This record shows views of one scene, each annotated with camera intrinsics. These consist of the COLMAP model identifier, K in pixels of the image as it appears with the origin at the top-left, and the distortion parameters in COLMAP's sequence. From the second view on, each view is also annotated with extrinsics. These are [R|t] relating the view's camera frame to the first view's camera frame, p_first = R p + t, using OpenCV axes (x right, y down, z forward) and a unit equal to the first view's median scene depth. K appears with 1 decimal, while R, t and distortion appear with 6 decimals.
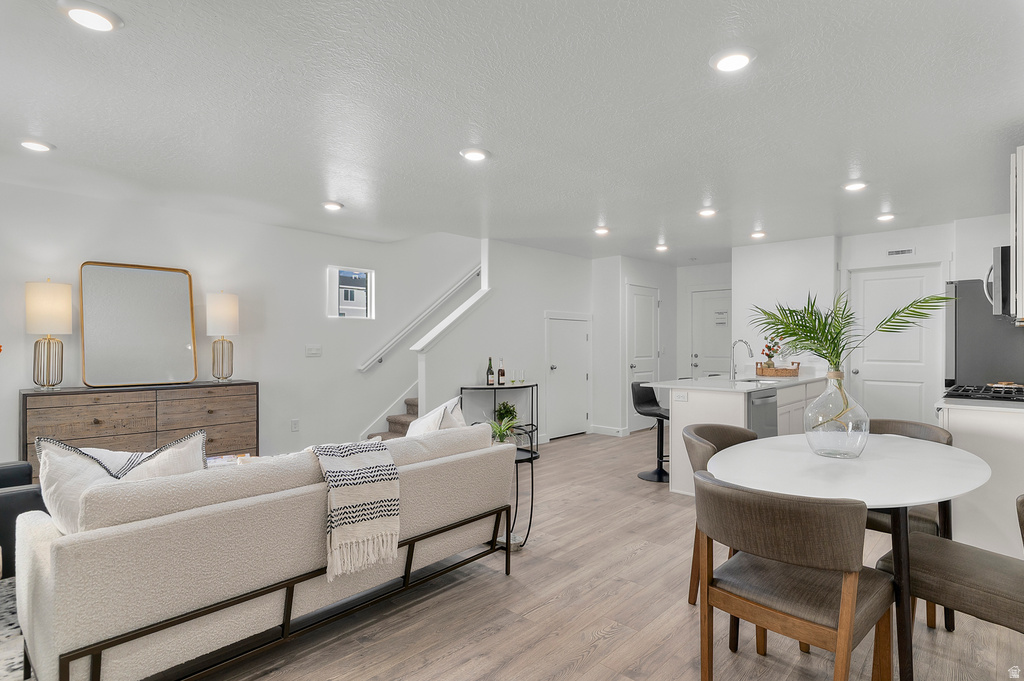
lens RADIAL K [[516.0, 0, 514.8], [0, 516.0, 339.2], [0, 0, 1]] dist [-0.000972, -0.000128]
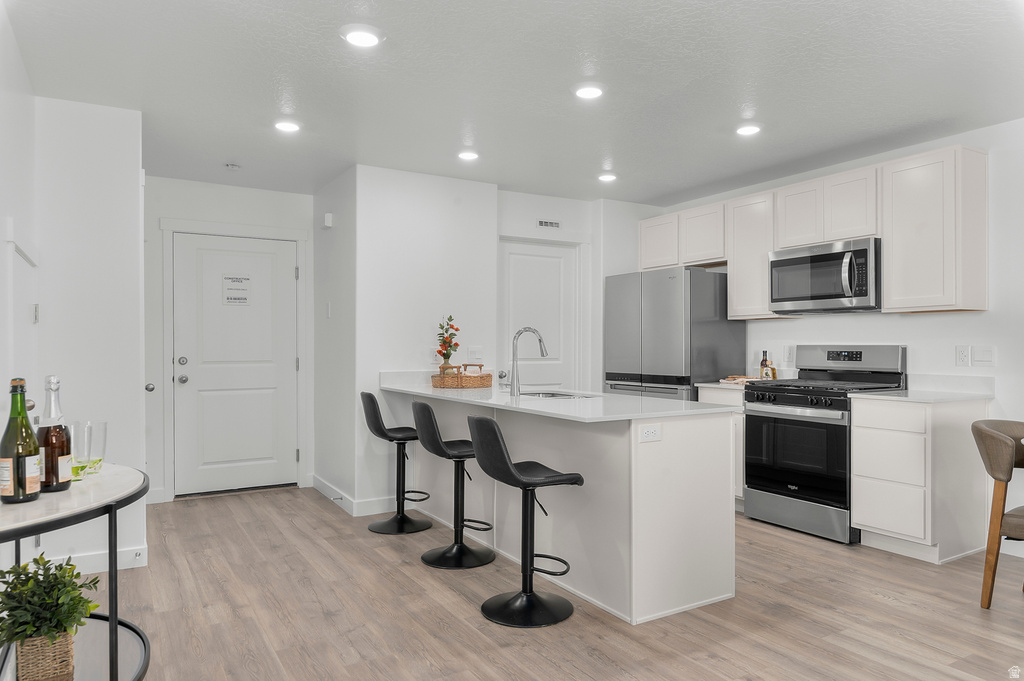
lens RADIAL K [[692.1, 0, 514.7], [0, 692.1, 345.6], [0, 0, 1]] dist [0.007832, 0.001322]
pose [[0.264799, -0.000113, 0.964304, -0.340424], [-0.009388, 0.999952, 0.002695, 0.020780], [-0.964258, -0.009767, 0.264785, 0.843486]]
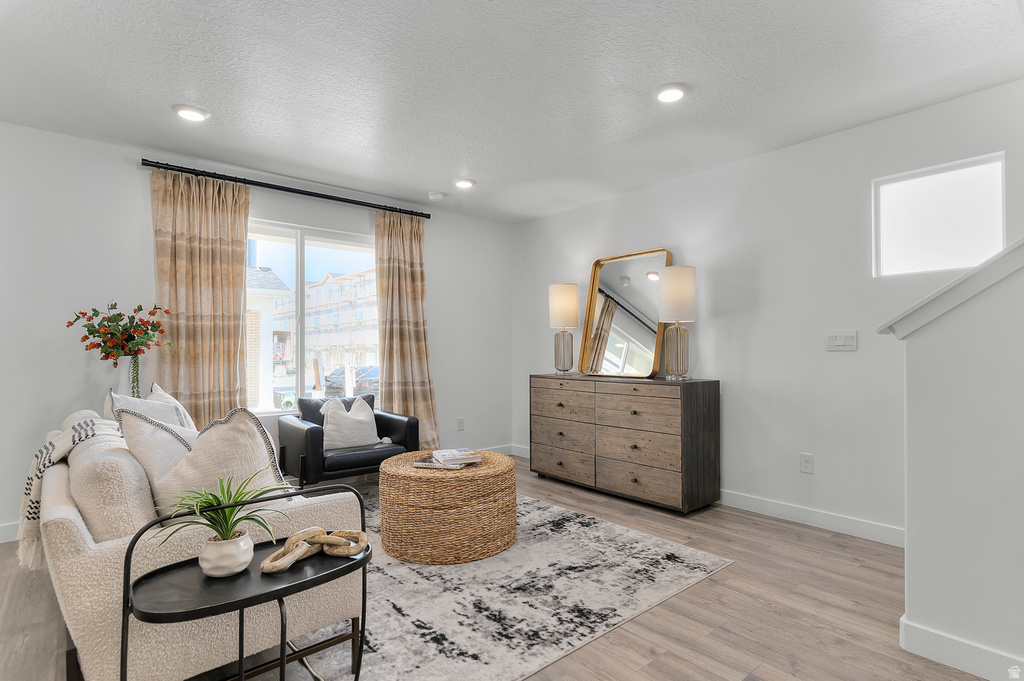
lens RADIAL K [[516.0, 0, 513.5], [0, 516.0, 346.2], [0, 0, 1]] dist [-0.000972, -0.000128]
pose [[-0.107516, -0.005824, -0.994186, 0.248171], [0.013210, 0.999886, -0.007286, 0.033355], [0.994116, -0.013917, -0.107427, 0.834625]]
